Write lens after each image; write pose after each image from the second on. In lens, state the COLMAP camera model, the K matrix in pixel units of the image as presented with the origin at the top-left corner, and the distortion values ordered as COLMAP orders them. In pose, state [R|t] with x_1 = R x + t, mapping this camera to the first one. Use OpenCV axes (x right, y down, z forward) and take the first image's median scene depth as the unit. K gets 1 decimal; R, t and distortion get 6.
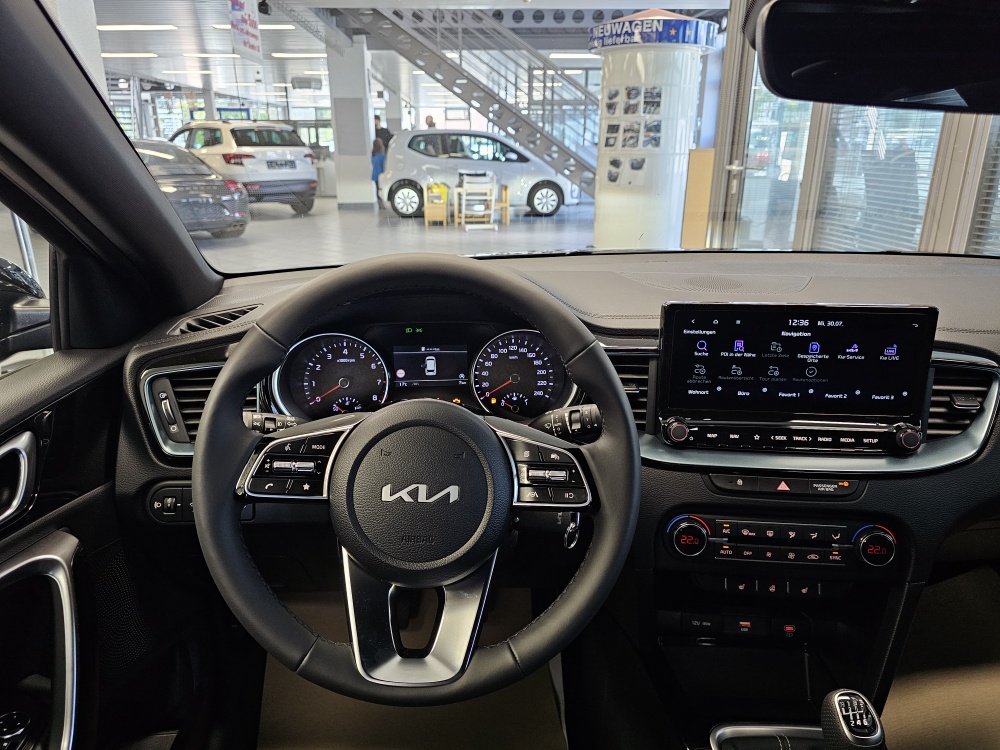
lens RADIAL K [[702.6, 0, 492.3], [0, 702.6, 375.8], [0, 0, 1]] dist [0.049003, -0.053460]
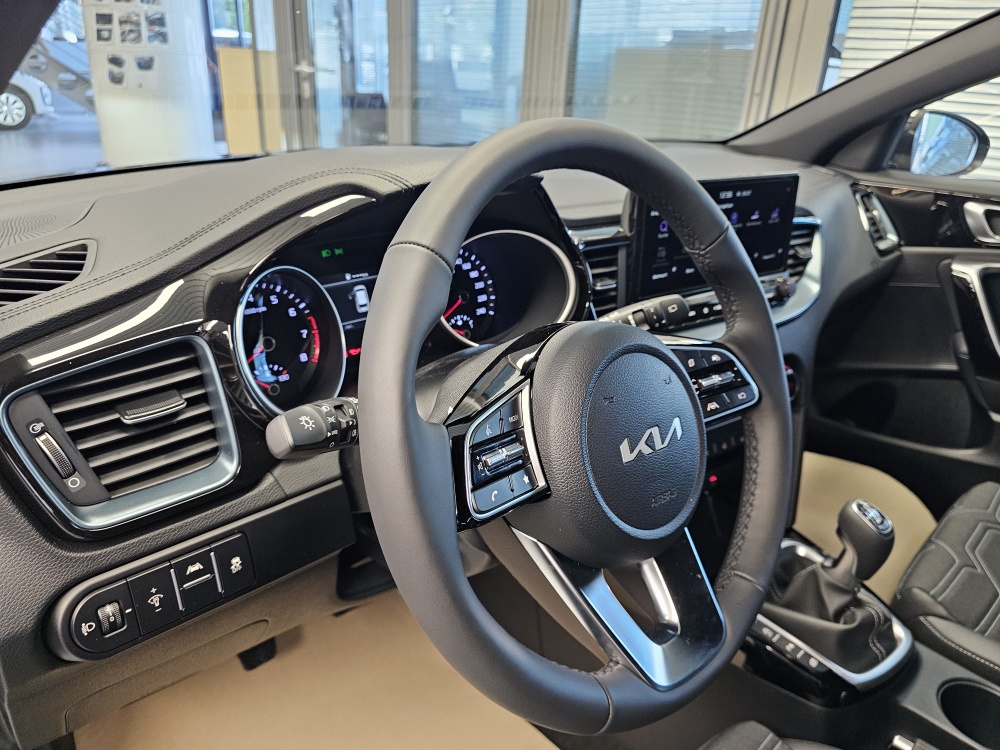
lens RADIAL K [[702.6, 0, 519.7], [0, 702.6, 359.6], [0, 0, 1]] dist [0.049003, -0.053460]
pose [[0.756899, -0.216069, 0.616780, -0.063129], [0.159088, 0.976292, 0.146783, -0.004970], [-0.633872, -0.012978, 0.773329, 0.047794]]
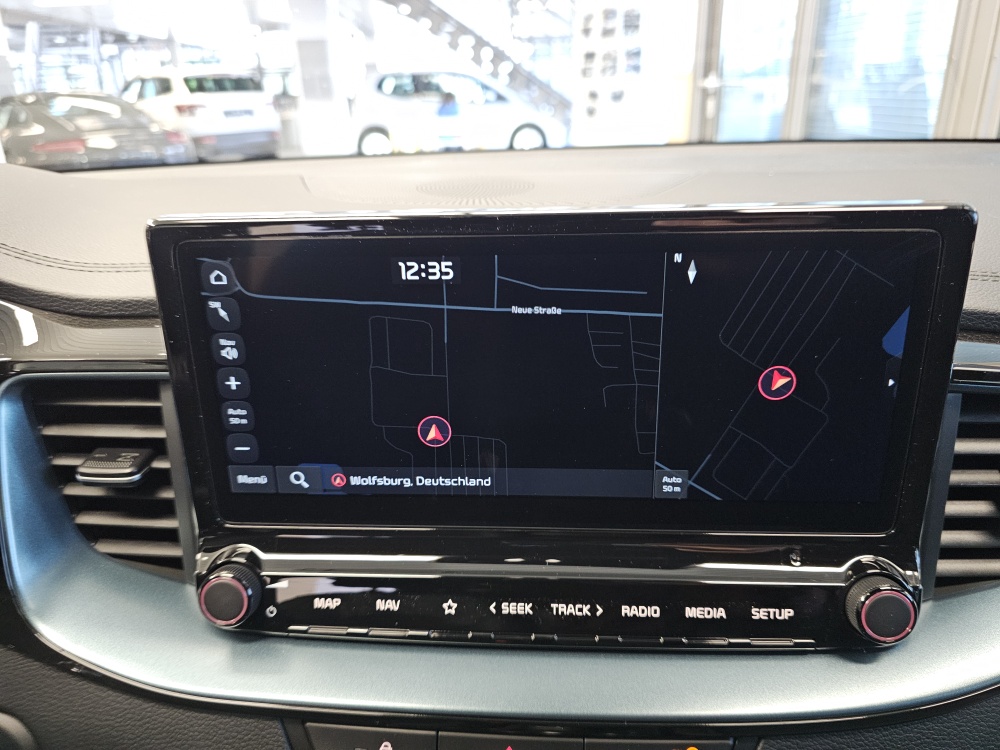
lens RADIAL K [[702.6, 0, 503.7], [0, 702.6, 373.6], [0, 0, 1]] dist [0.049003, -0.053460]
pose [[0.999383, -0.035100, -0.001143, 0.052223], [0.035106, 0.997612, 0.059484, -0.005993], [-0.000947, -0.059488, 0.998229, 0.085370]]
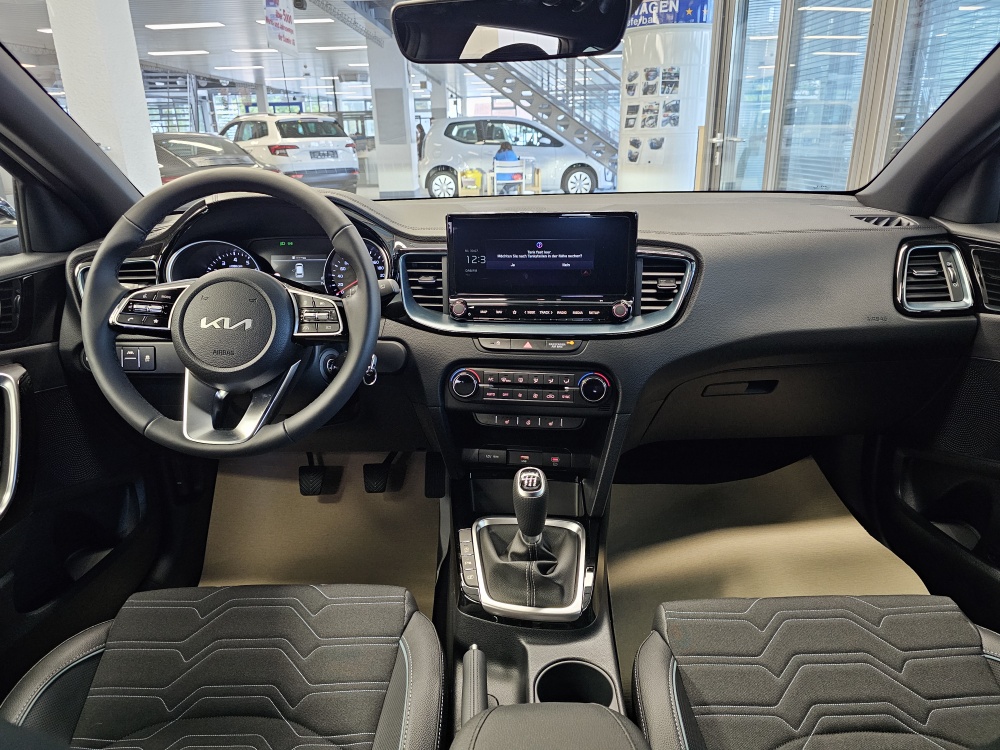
lens RADIAL K [[702.6, 0, 506.5], [0, 702.6, 384.0], [0, 0, 1]] dist [0.049003, -0.053460]
pose [[0.997891, -0.001570, -0.064897, 0.057663], [0.003080, 0.999727, 0.023181, 0.025206], [0.064843, -0.023332, 0.997623, -0.047314]]
